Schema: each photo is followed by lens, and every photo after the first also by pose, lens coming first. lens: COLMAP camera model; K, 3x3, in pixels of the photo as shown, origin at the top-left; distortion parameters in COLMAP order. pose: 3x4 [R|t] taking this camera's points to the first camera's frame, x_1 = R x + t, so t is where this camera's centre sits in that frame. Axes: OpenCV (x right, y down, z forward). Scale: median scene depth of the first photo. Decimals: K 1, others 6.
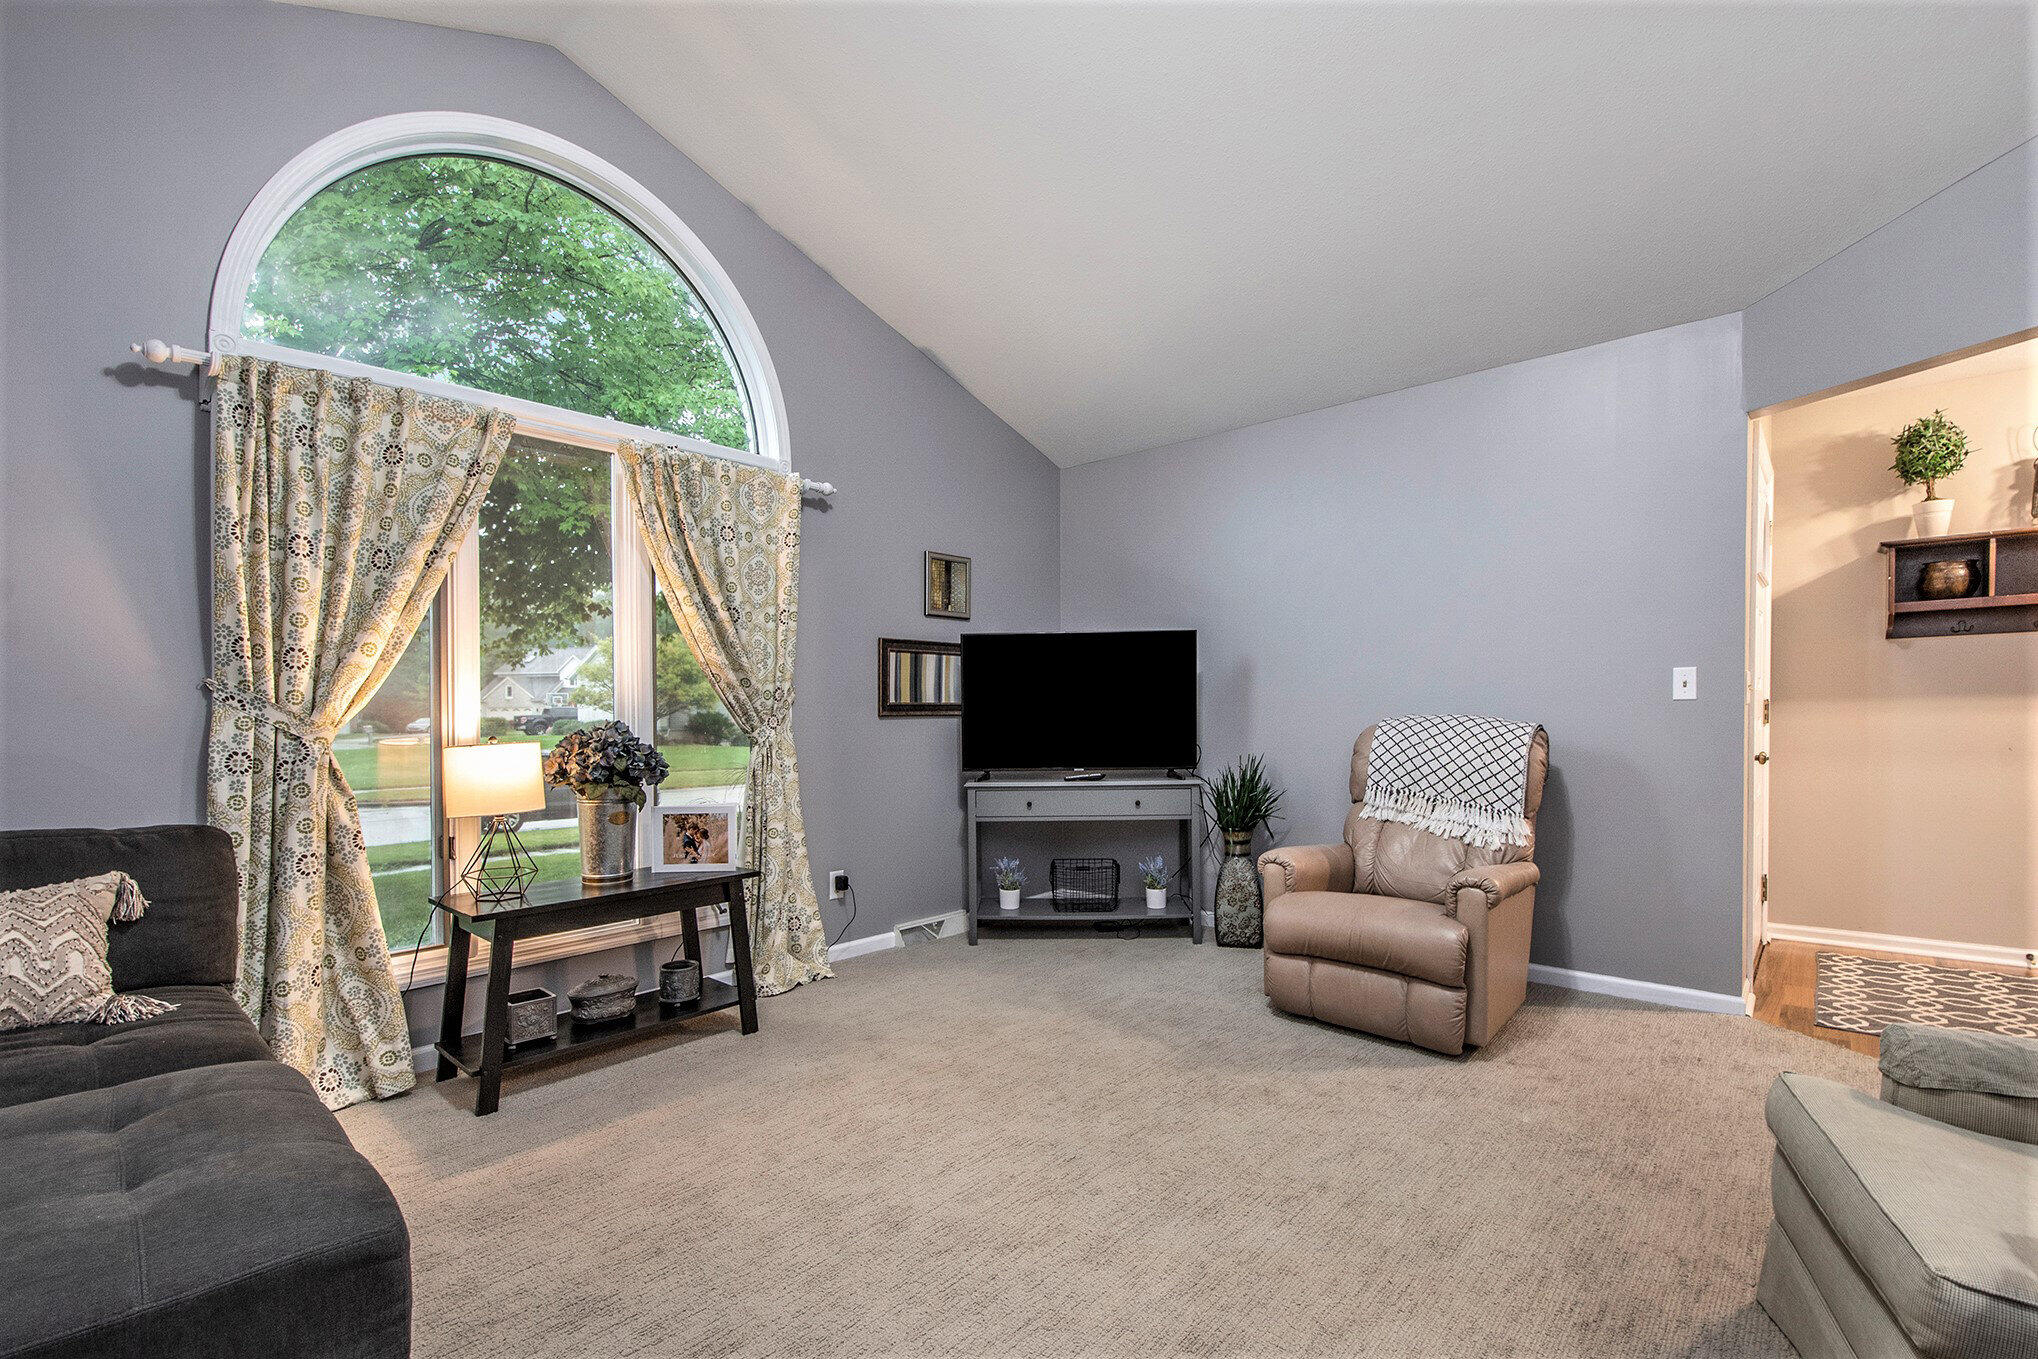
lens RADIAL K [[926.0, 0, 1008.8], [0, 926.0, 691.0], [0, 0, 1]] dist [-0.003863, -0.001397]
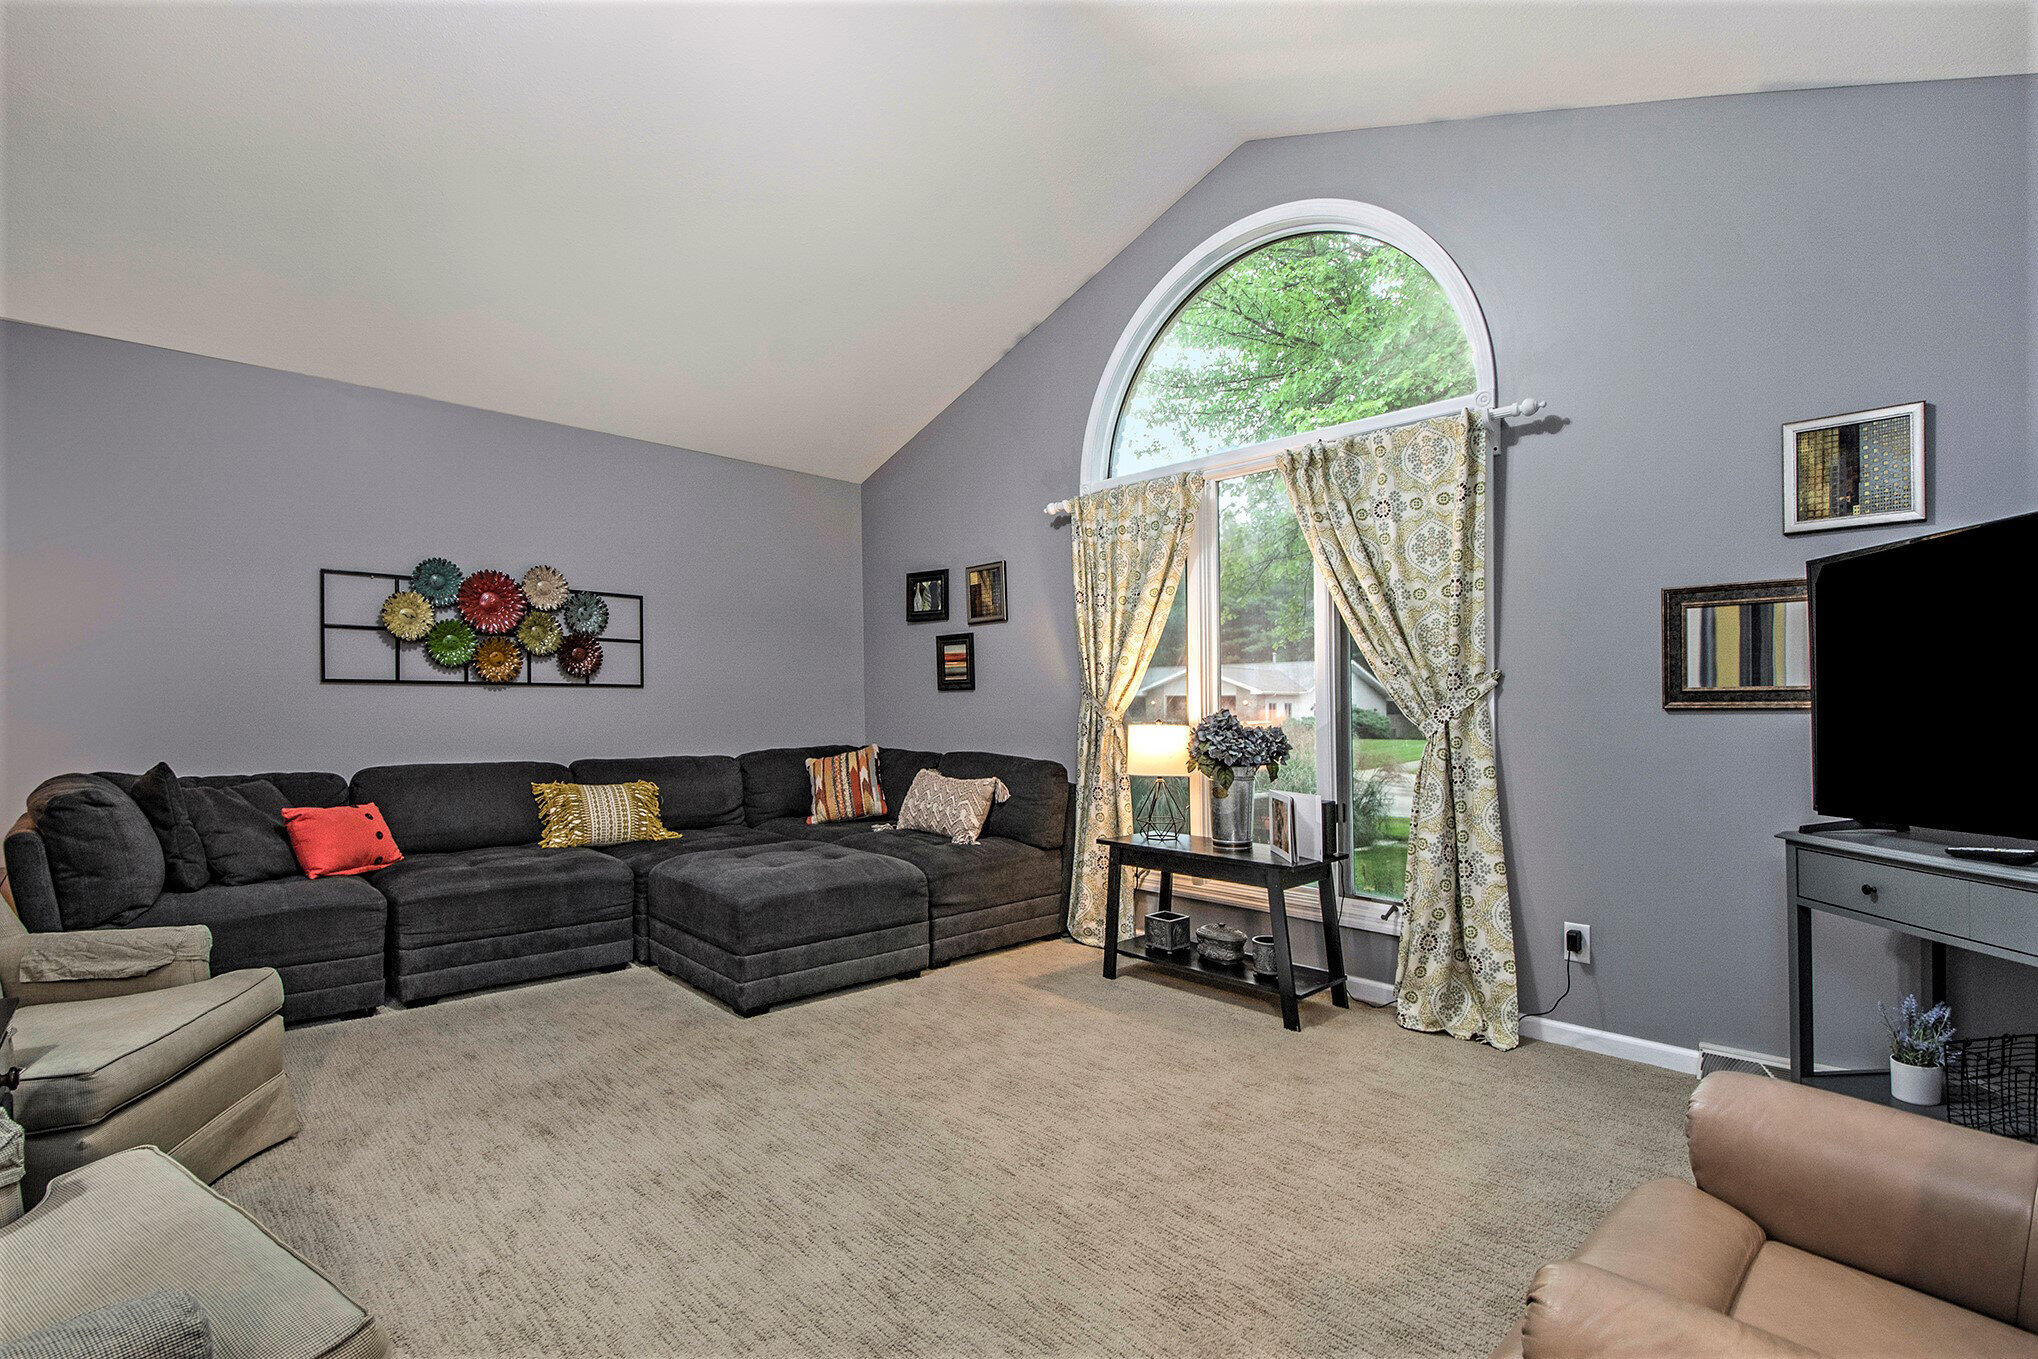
lens RADIAL K [[926.0, 0, 1009.0], [0, 926.0, 696.0], [0, 0, 1]] dist [-0.003863, -0.001397]
pose [[-0.085908, -0.011313, -0.996239, 0.630812], [0.013622, 0.999829, -0.012528, 0.022514], [0.996210, -0.014647, -0.085739, 0.689301]]
